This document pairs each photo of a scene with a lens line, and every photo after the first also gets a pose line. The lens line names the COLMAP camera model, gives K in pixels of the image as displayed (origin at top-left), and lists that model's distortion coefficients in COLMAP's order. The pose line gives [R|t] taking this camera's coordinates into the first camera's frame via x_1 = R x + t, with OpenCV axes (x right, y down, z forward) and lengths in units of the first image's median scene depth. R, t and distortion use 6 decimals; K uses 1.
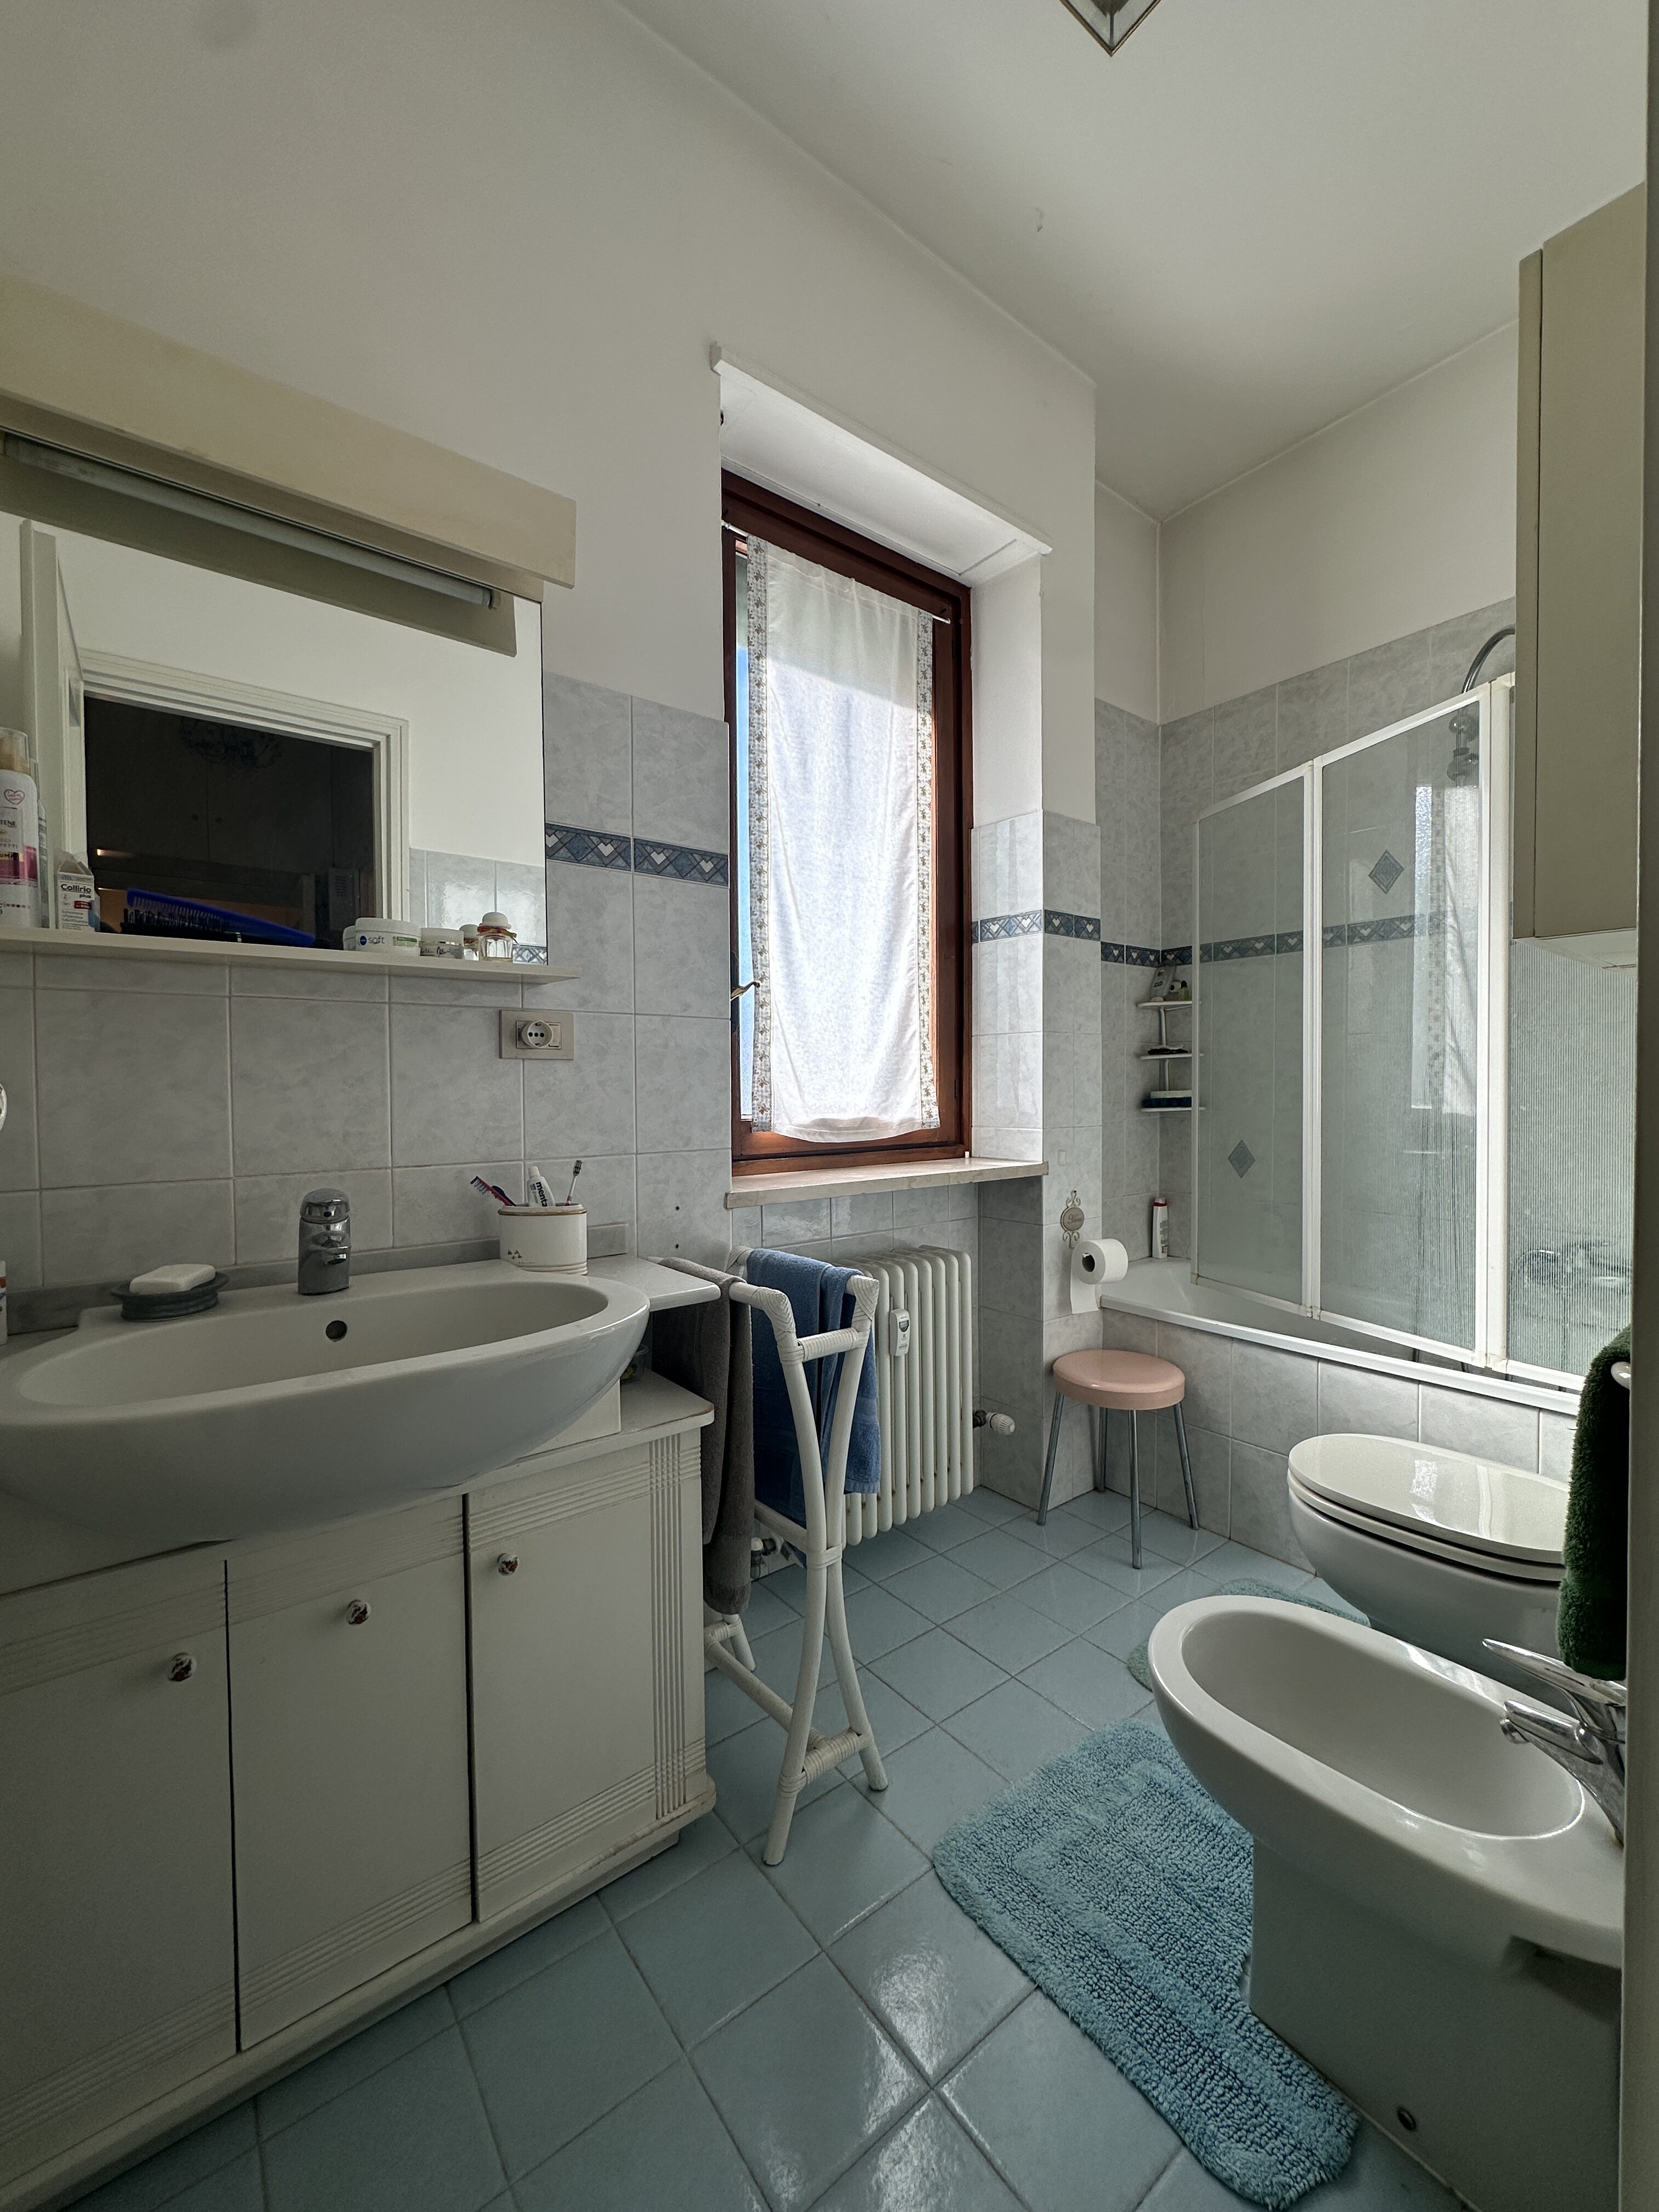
lens RADIAL K [[881.2, 0, 830.1], [0, 881.2, 1104.2], [0, 0, 1]] dist [-0.004073, 0.000915]
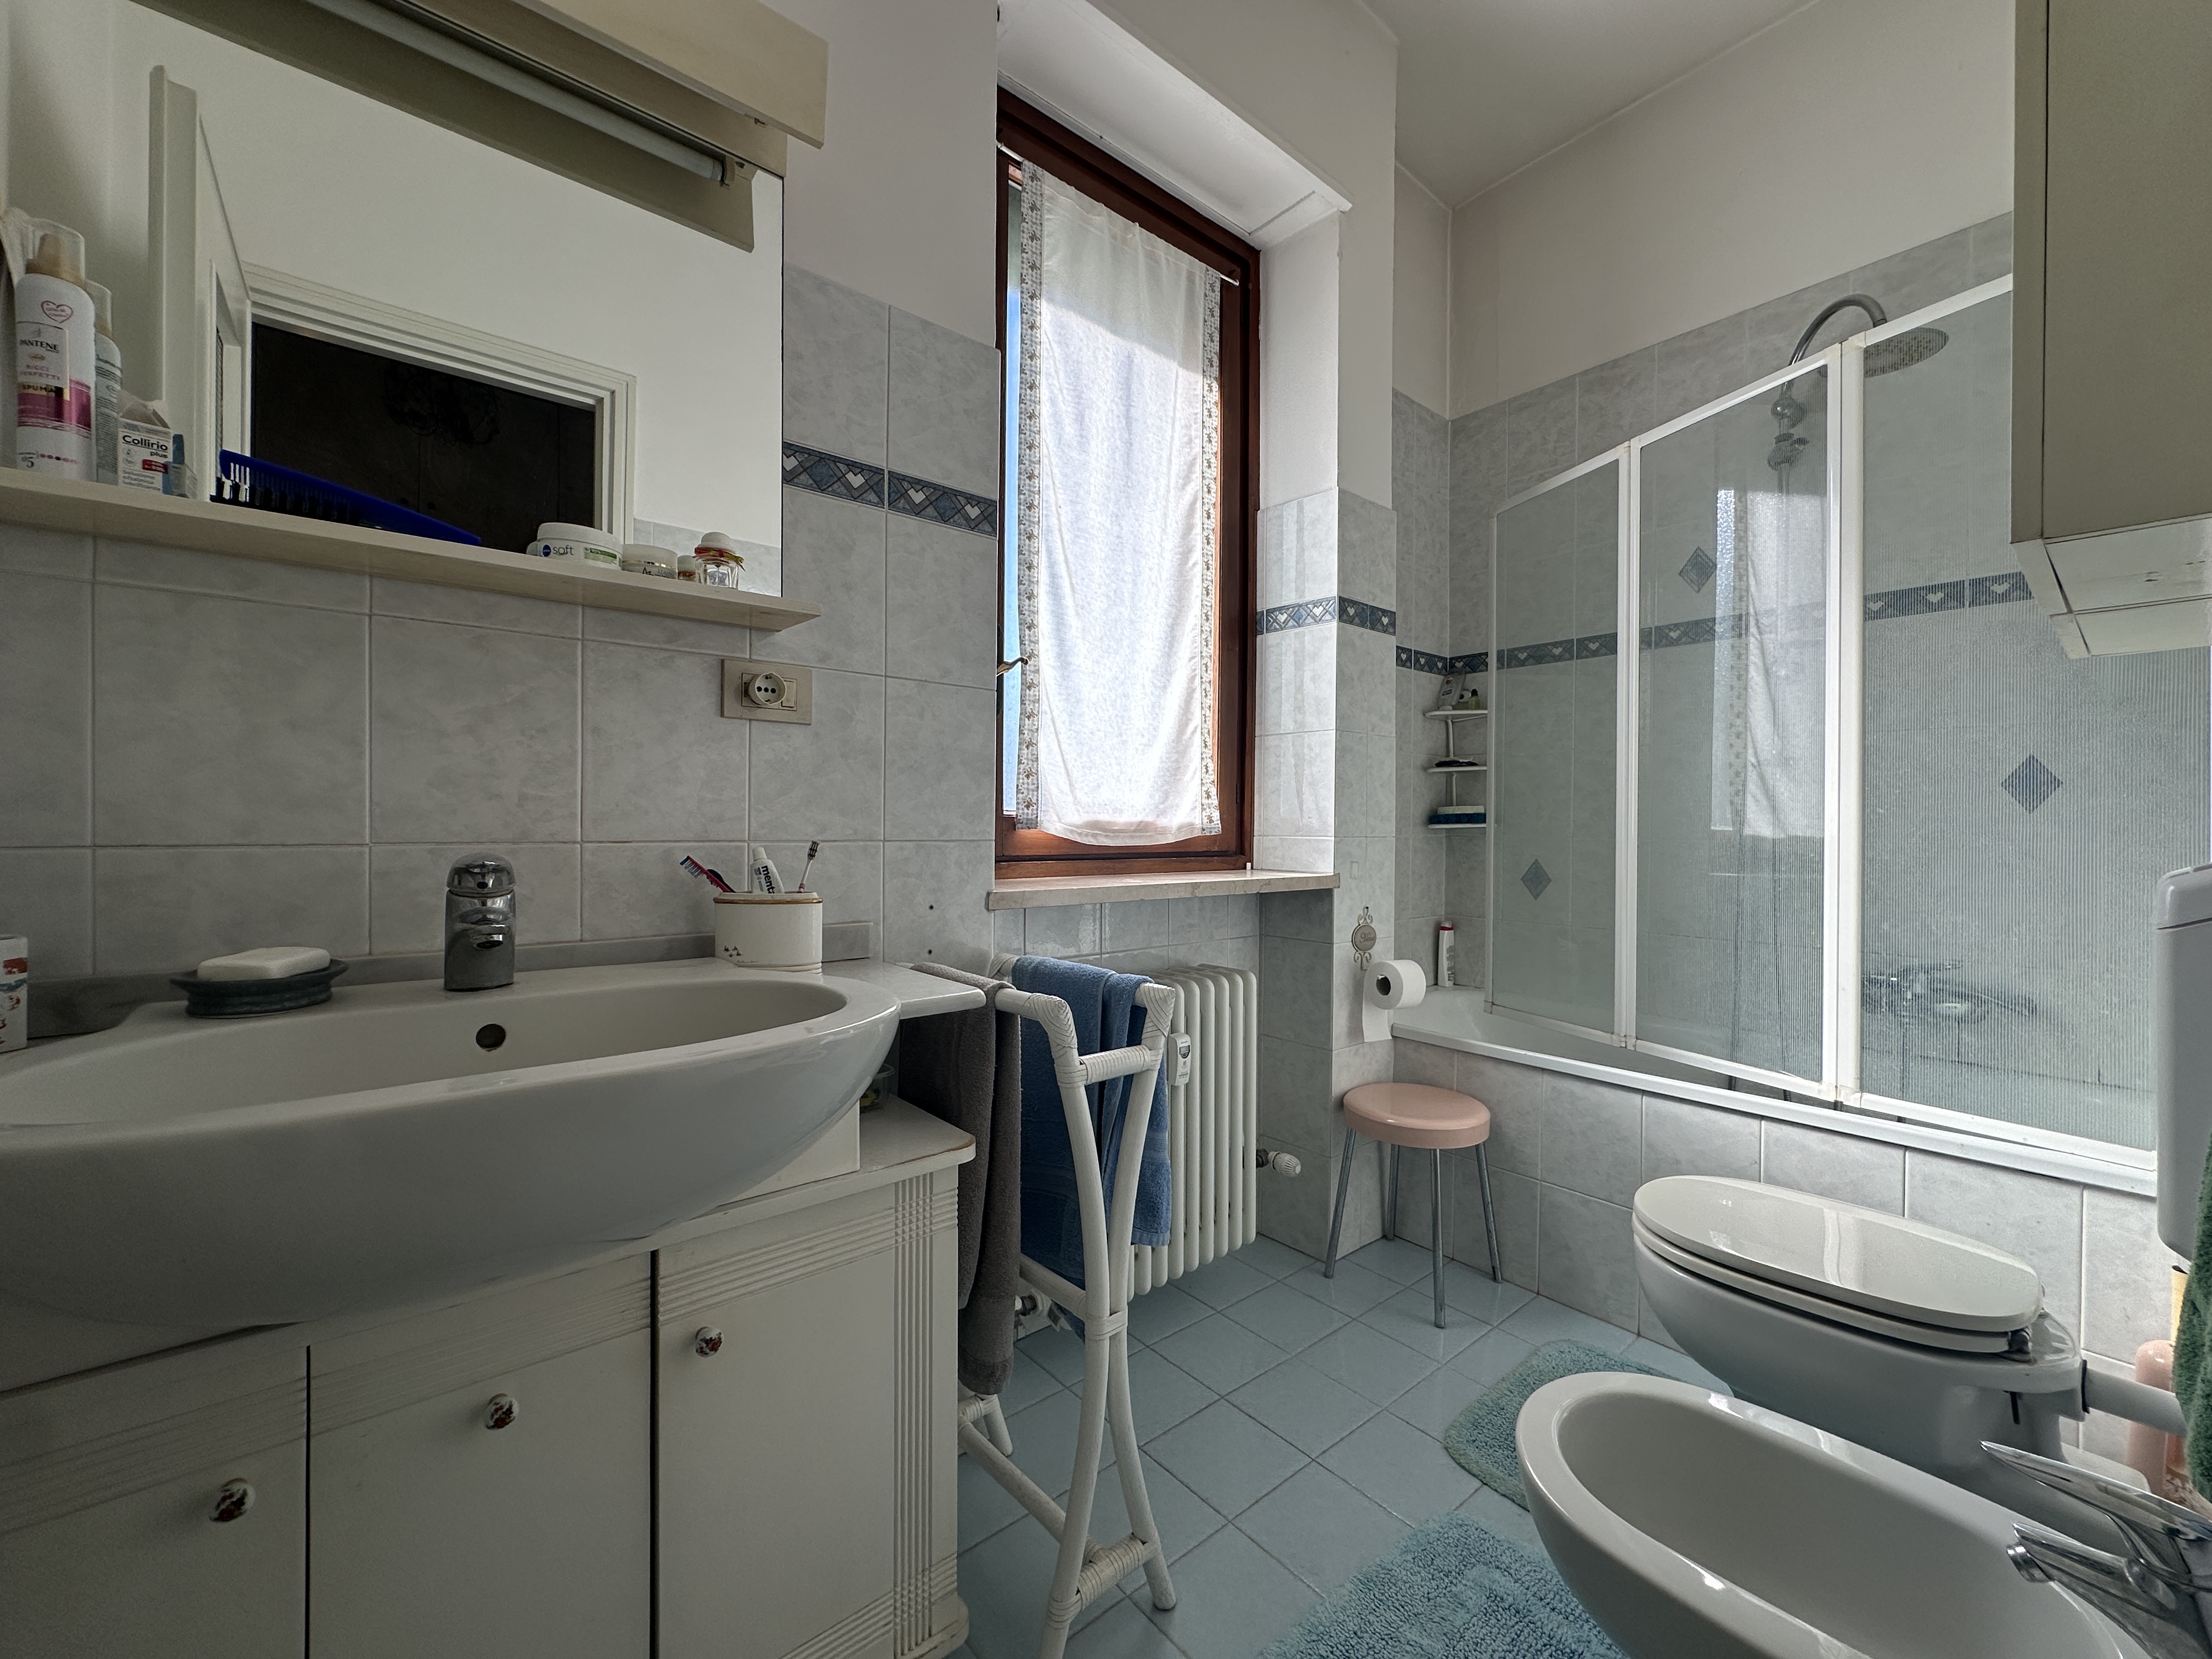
lens RADIAL K [[881.2, 0, 1107.2], [0, 881.2, 828.7], [0, 0, 1]] dist [-0.004073, 0.000915]
pose [[0.999258, 0.015670, 0.035193, -0.035193], [-0.015027, 0.999717, -0.018437, 0.055896], [-0.035472, 0.017895, 0.999210, 0.143603]]
